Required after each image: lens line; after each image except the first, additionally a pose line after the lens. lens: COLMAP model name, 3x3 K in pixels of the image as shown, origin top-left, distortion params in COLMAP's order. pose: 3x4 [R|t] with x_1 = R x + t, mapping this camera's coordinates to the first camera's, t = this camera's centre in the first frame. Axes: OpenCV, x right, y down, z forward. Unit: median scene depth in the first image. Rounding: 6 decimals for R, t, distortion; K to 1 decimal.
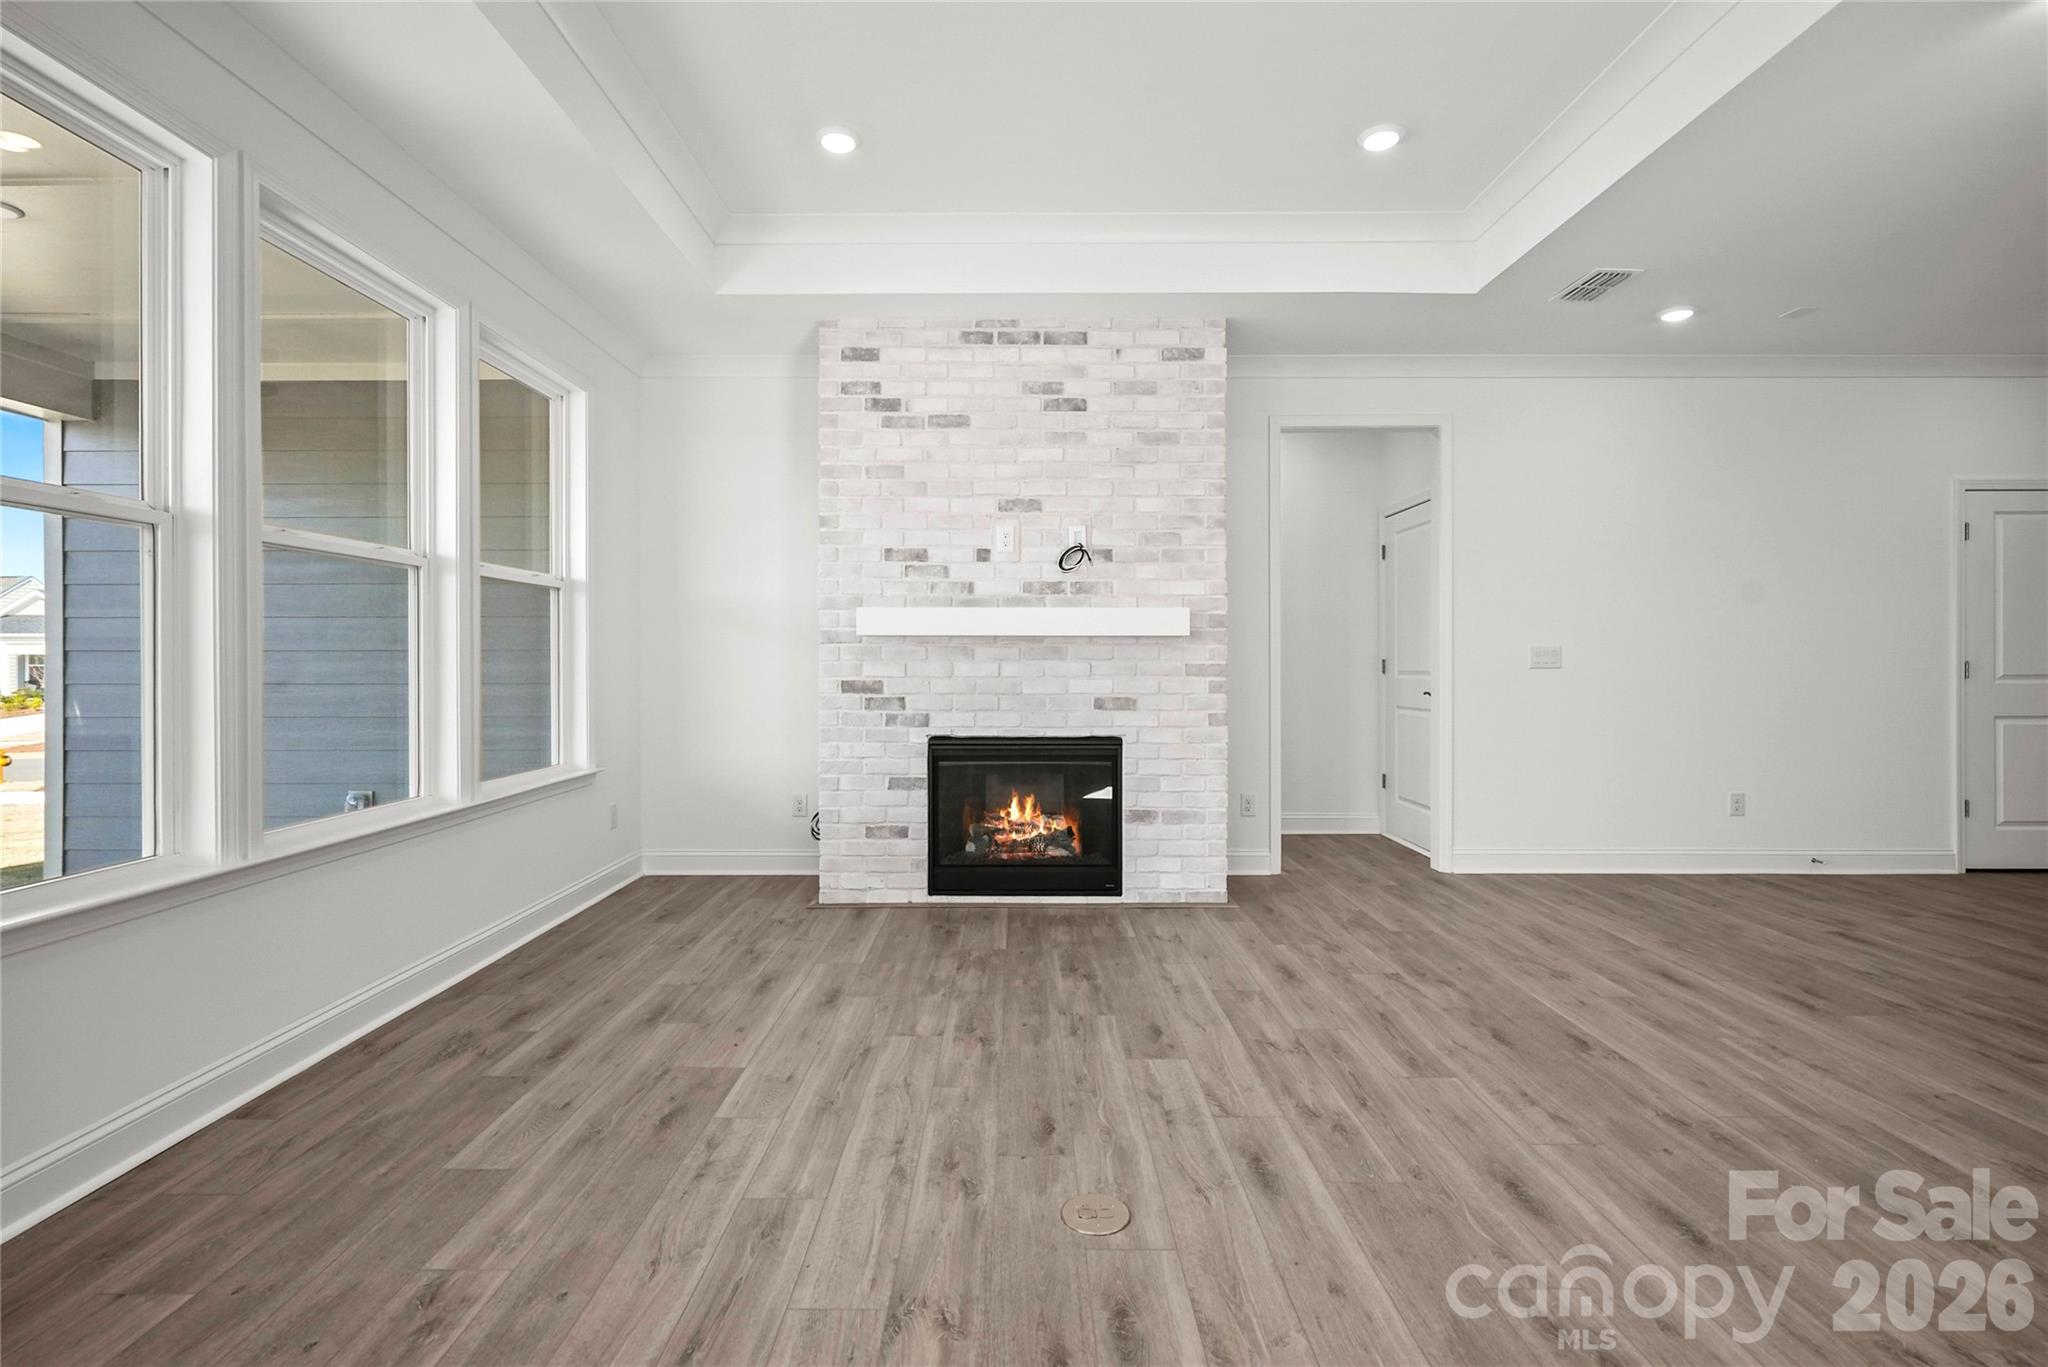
lens RADIAL K [[950.4, 0, 1018.6], [0, 950.4, 661.0], [0, 0, 1]] dist [-0.001083, -0.000519]
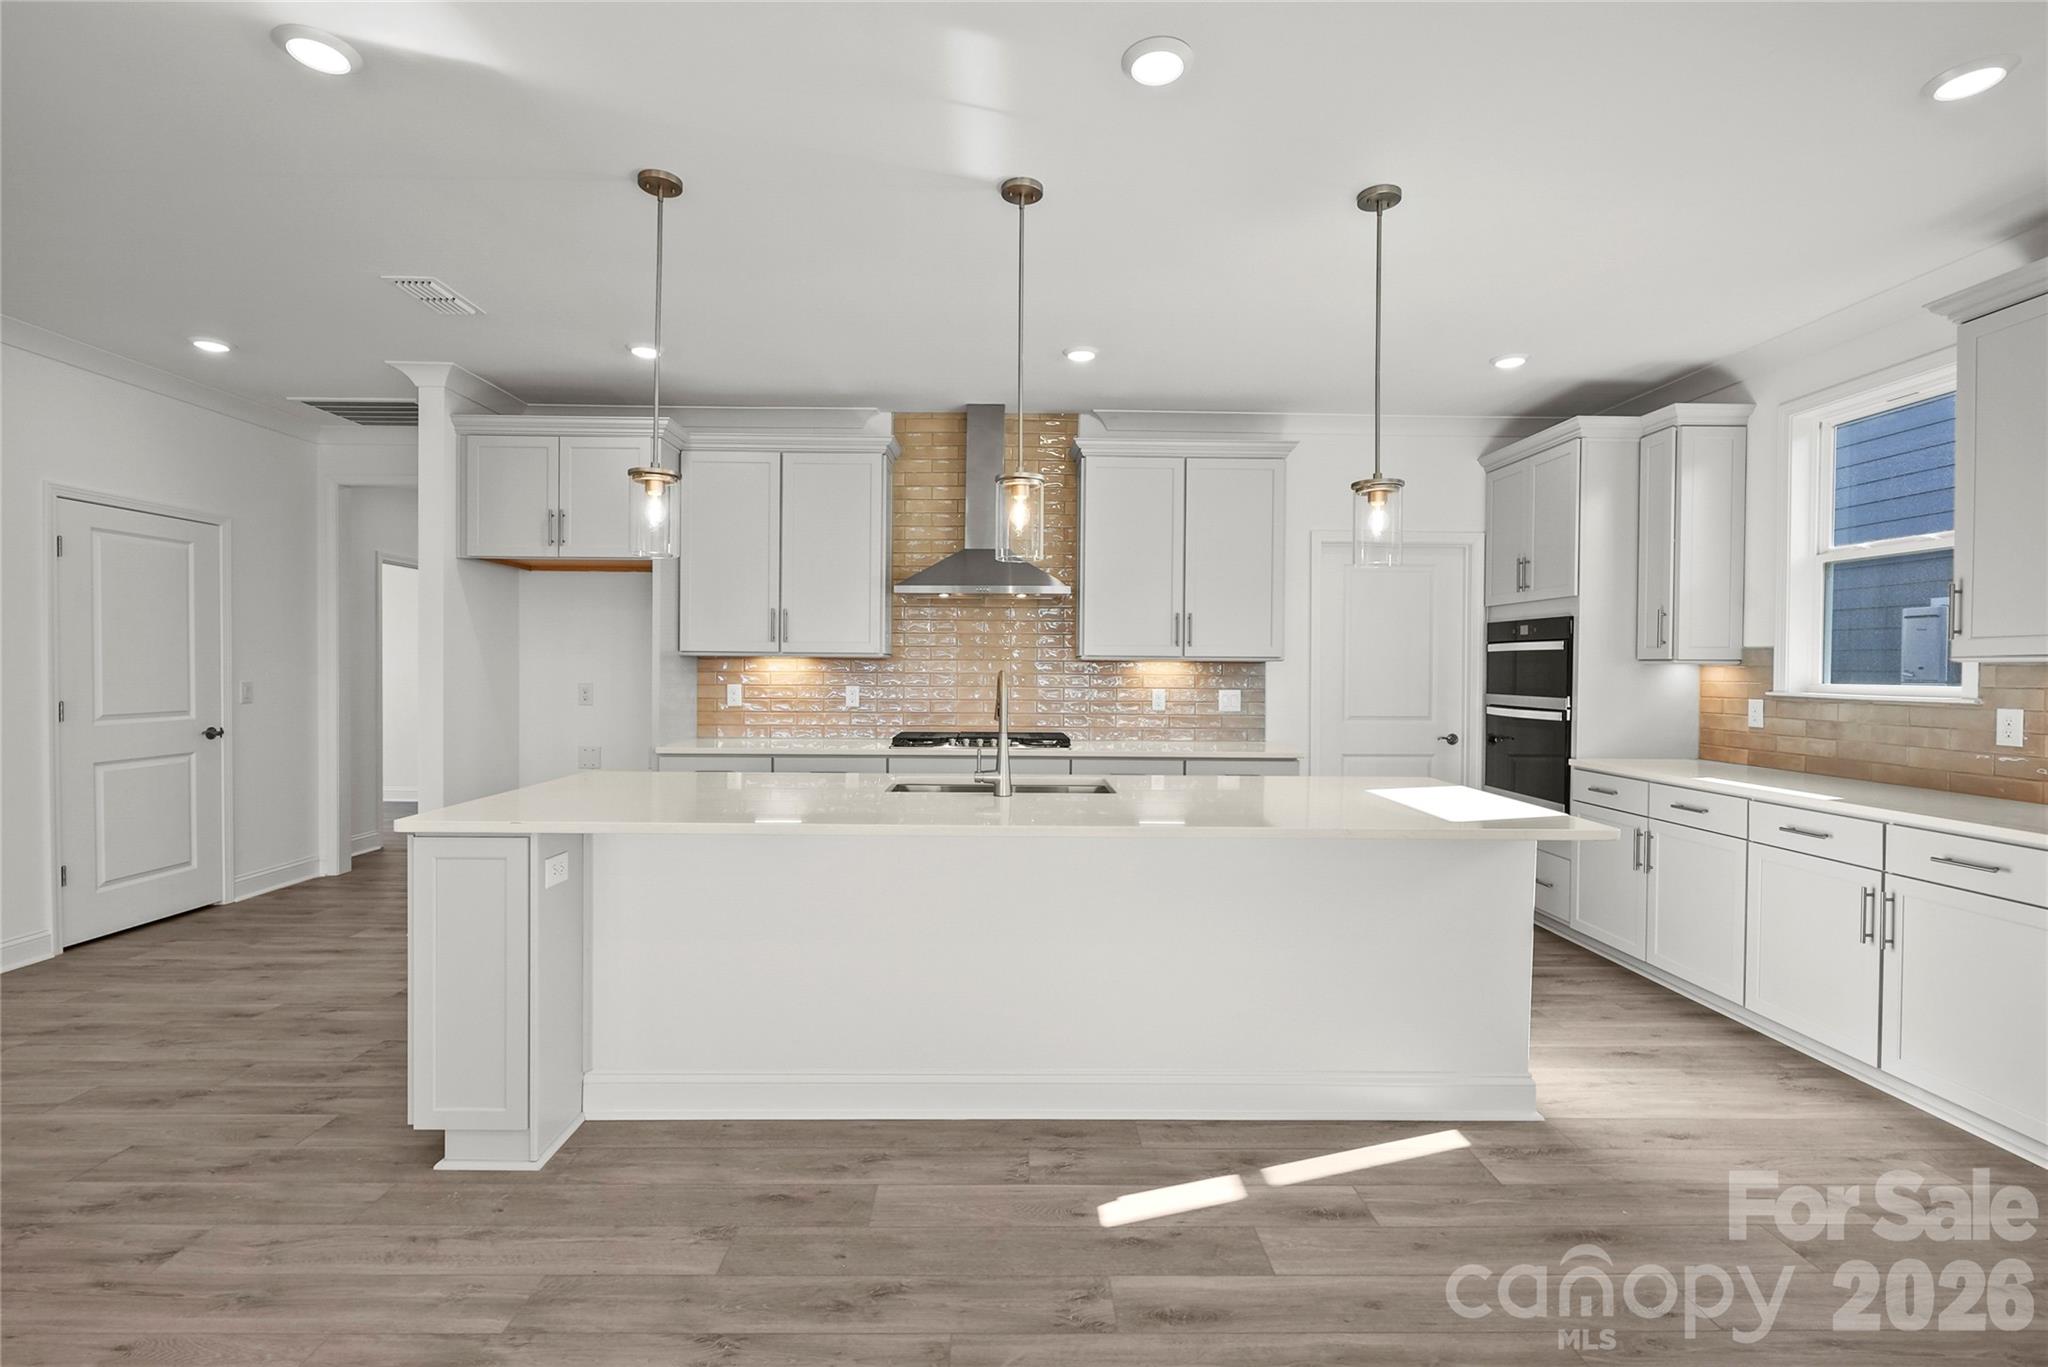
lens RADIAL K [[940.4, 0, 1016.8], [0, 940.4, 683.3], [0, 0, 1]] dist [-0.001889, 0.000125]
pose [[-0.013670, -0.015265, 0.999790, 0.179465], [-0.008046, 0.999853, 0.015156, -0.040806], [-0.999874, -0.007837, -0.013790, 0.190029]]
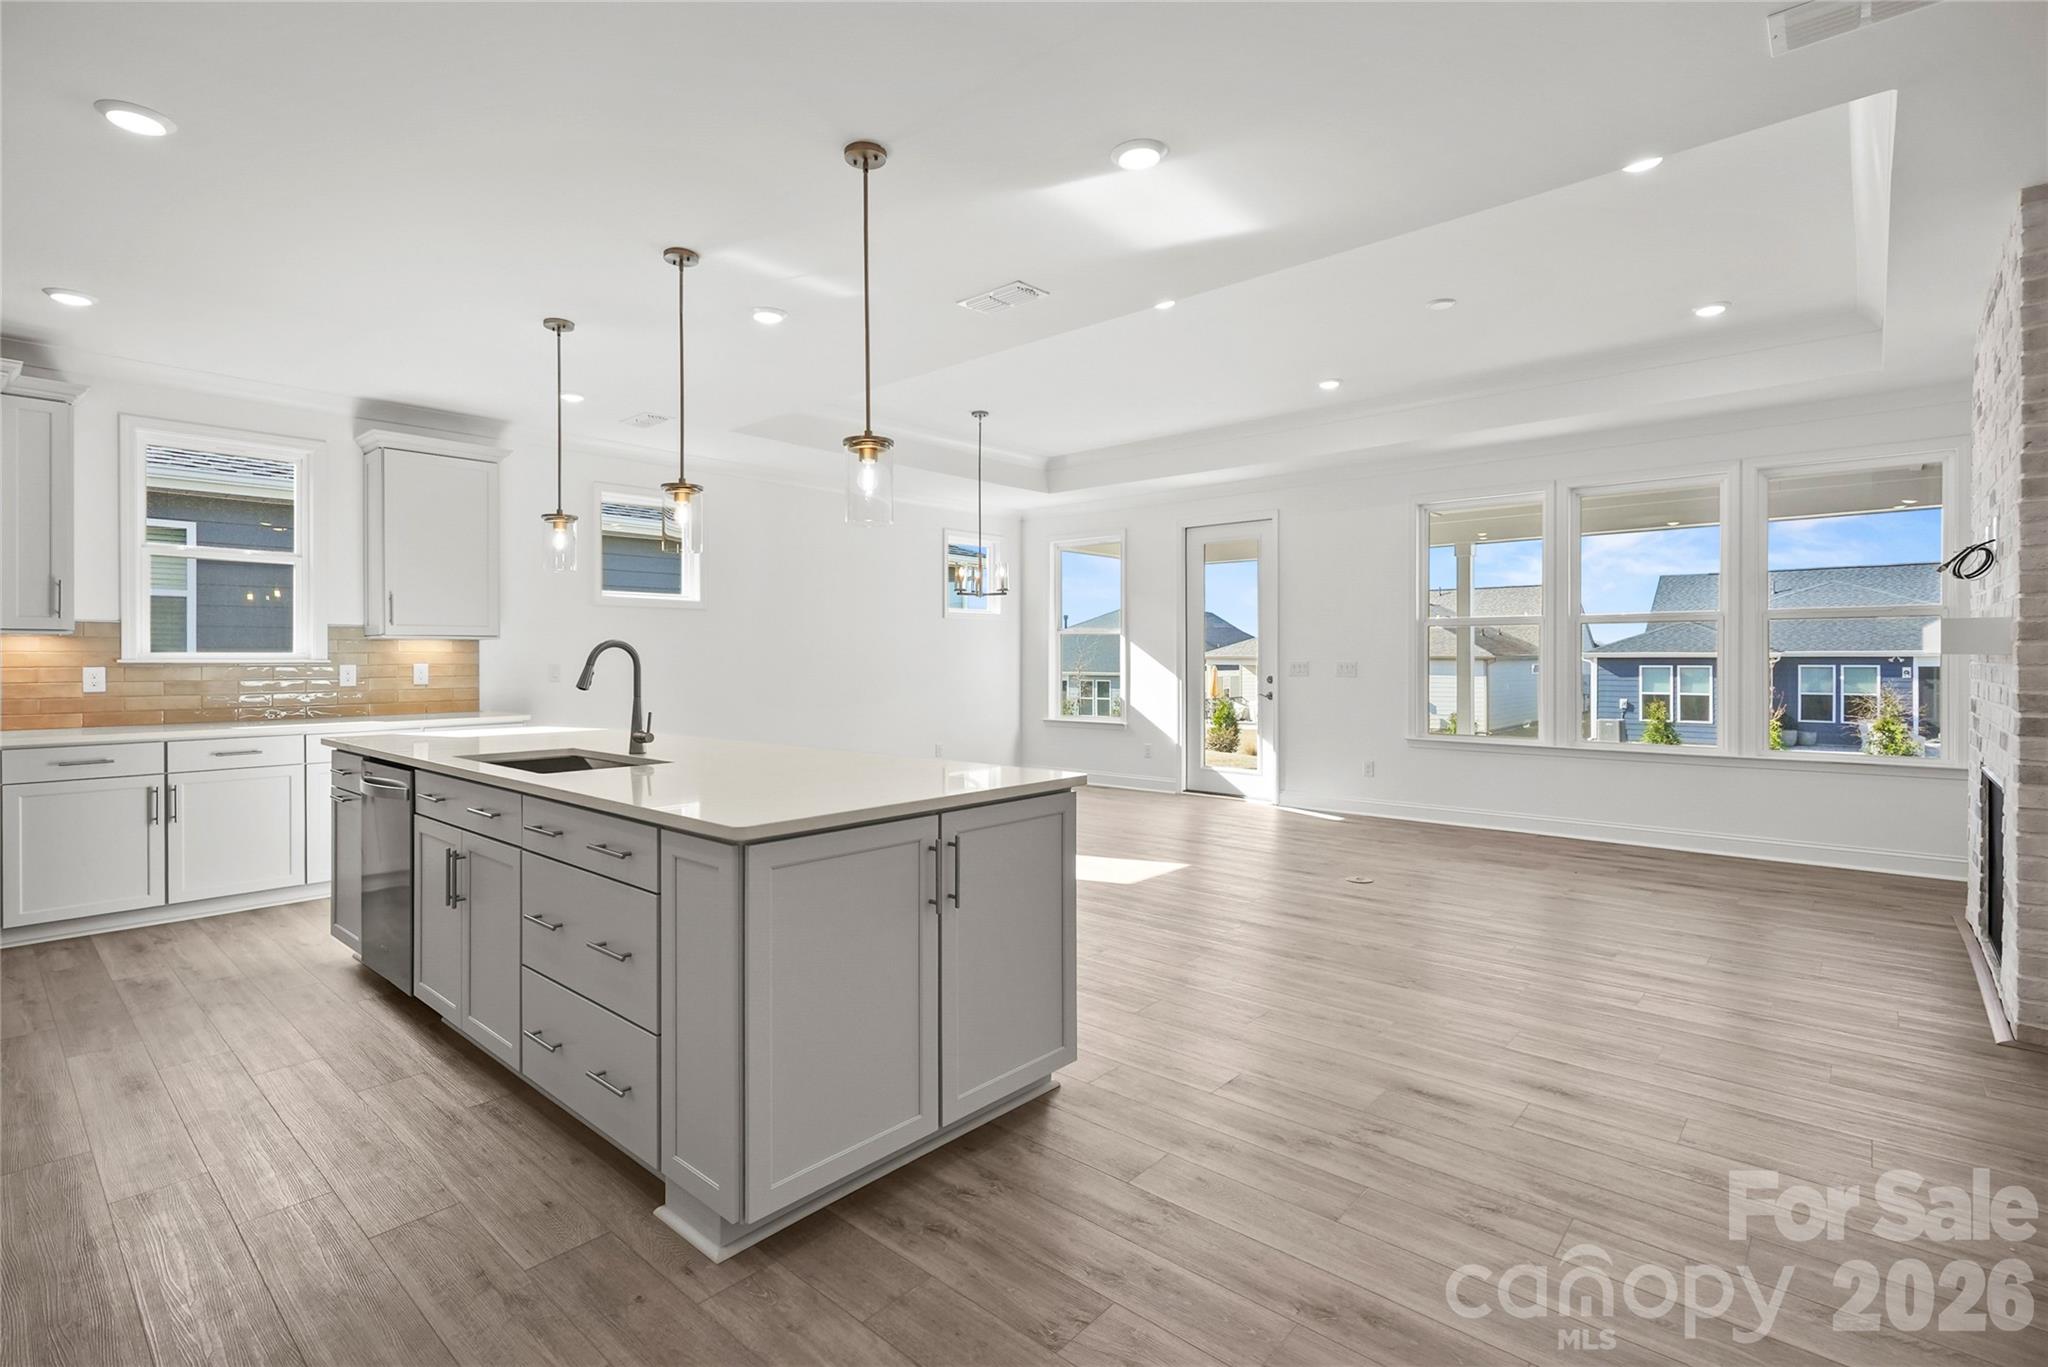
lens RADIAL K [[950.4, 0, 1018.6], [0, 950.4, 661.0], [0, 0, 1]] dist [-0.001083, -0.000519]
pose [[-0.665360, 0.006101, -0.746498, 1.209823], [0.002671, 0.999980, 0.005792, -0.026638], [0.746518, 0.001860, -0.665363, 0.914110]]
